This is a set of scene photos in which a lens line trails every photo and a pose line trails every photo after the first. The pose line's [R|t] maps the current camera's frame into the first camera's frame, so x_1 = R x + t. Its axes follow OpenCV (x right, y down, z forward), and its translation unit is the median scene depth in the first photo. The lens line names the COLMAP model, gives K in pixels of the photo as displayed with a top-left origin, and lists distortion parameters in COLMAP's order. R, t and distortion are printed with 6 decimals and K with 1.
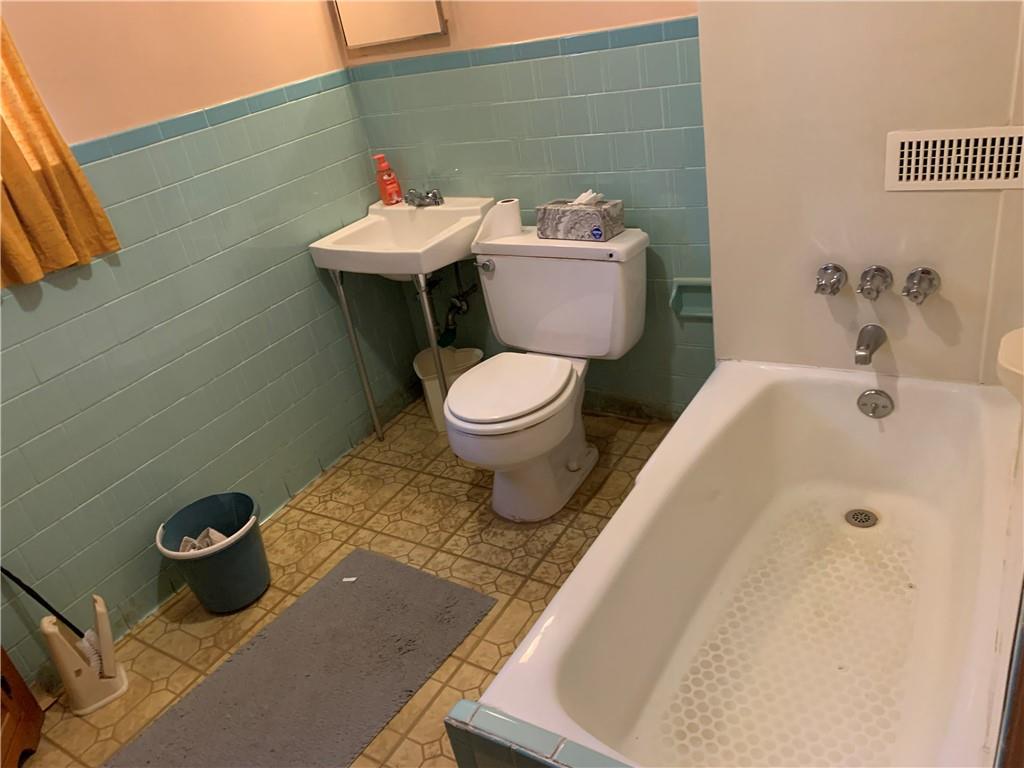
lens RADIAL K [[786.3, 0, 506.1], [0, 786.3, 379.0], [0, 0, 1]] dist [0.006613, 0.000597]
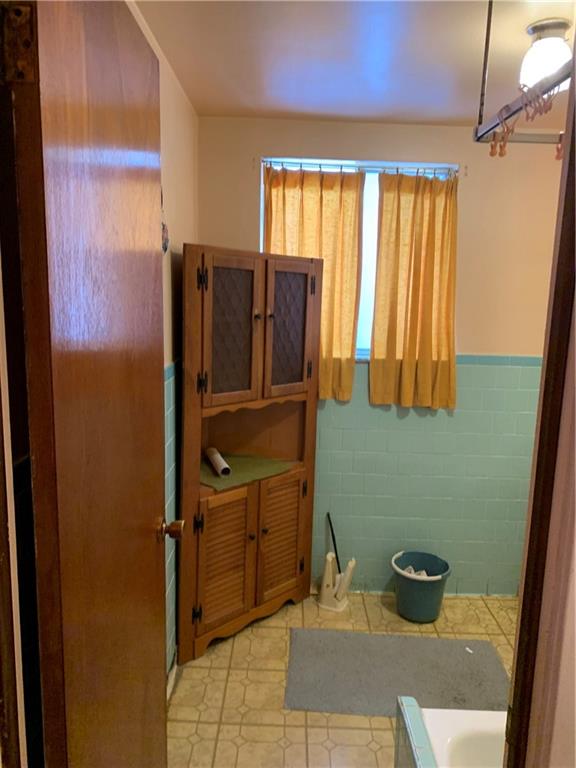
lens RADIAL K [[589.7, 0, 286.7], [0, 589.7, 385.9], [0, 0, 1]] dist [0.006613, 0.000597]
pose [[0.514882, 0.320550, -0.795075, 0.331807], [-0.494792, 0.868503, 0.029731, -0.045787], [0.700055, 0.378089, 0.605782, -0.127709]]
